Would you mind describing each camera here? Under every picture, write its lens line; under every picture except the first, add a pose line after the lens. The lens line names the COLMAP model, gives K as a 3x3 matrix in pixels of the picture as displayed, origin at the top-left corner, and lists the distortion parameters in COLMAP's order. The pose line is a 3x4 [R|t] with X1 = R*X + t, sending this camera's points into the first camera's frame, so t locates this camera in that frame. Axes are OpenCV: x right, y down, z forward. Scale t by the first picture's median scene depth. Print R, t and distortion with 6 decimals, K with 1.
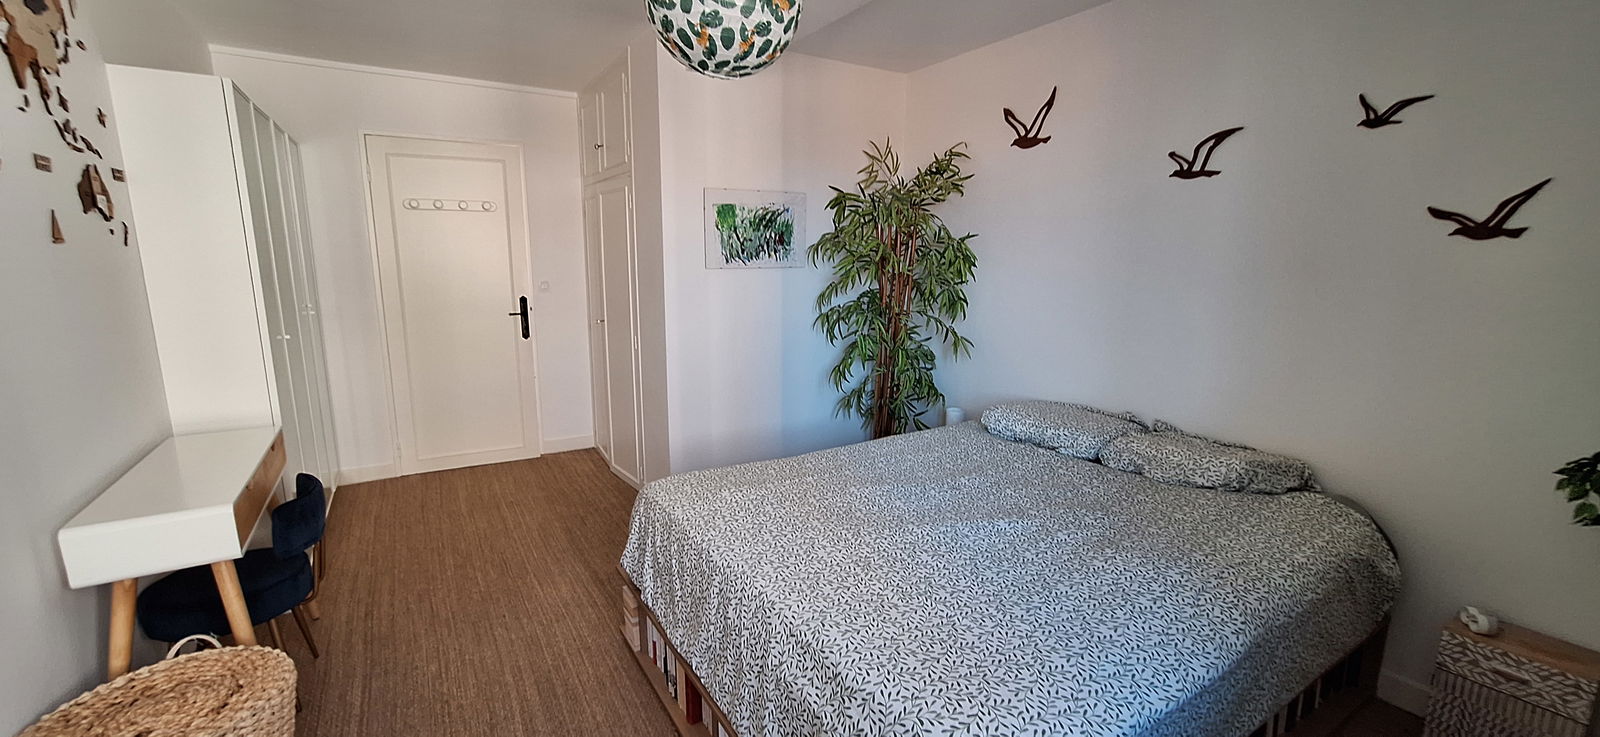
lens RADIAL K [[642.7, 0, 795.8], [0, 642.7, 372.7], [0, 0, 1]] dist [-0.001794, -0.000216]
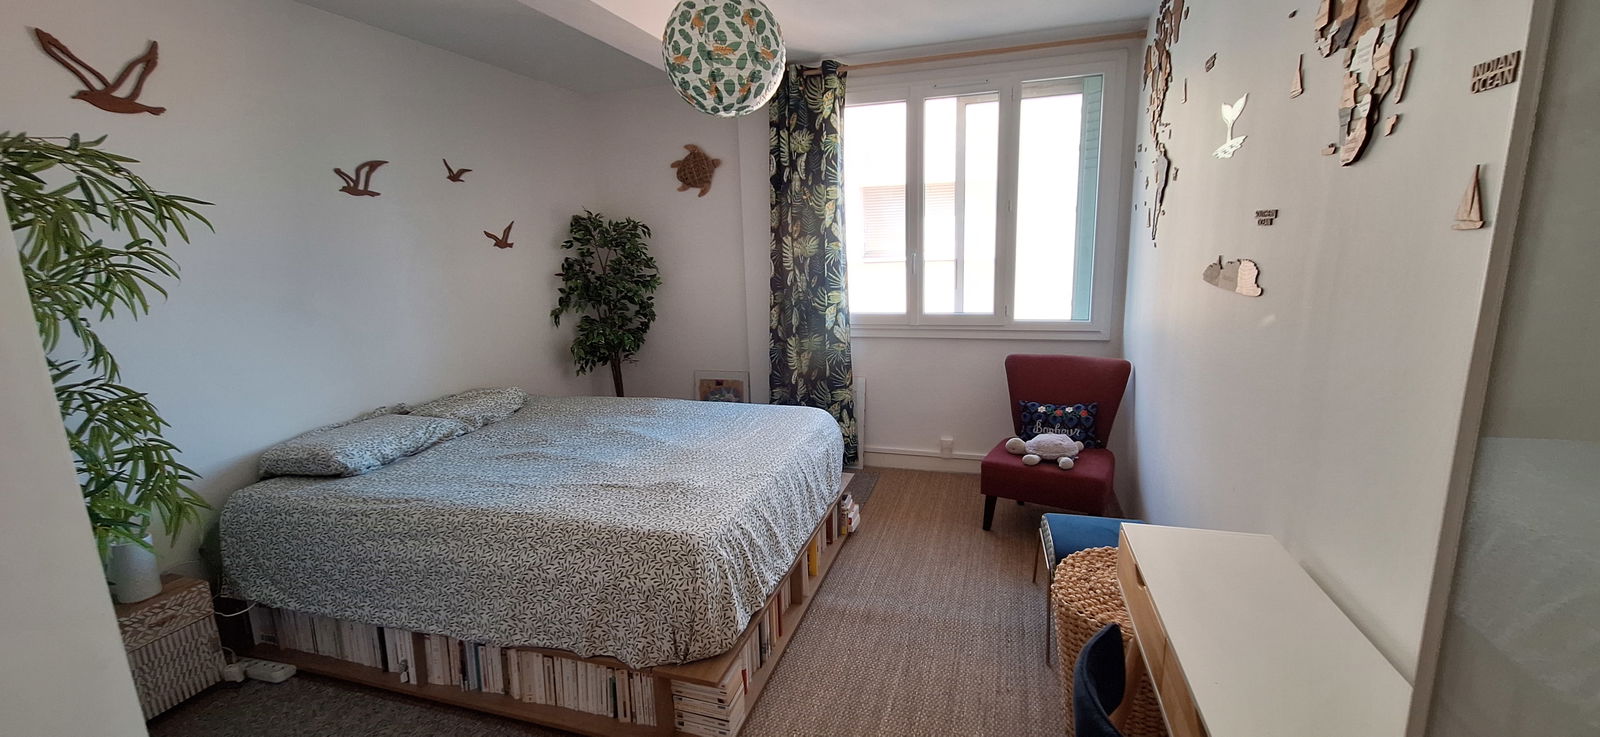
lens RADIAL K [[642.7, 0, 795.8], [0, 642.7, 372.7], [0, 0, 1]] dist [-0.001794, -0.000216]
pose [[-0.653251, -0.142047, 0.743697, -0.811865], [0.154662, 0.936498, 0.314725, -0.249605], [-0.741176, 0.320616, -0.589799, 1.216761]]
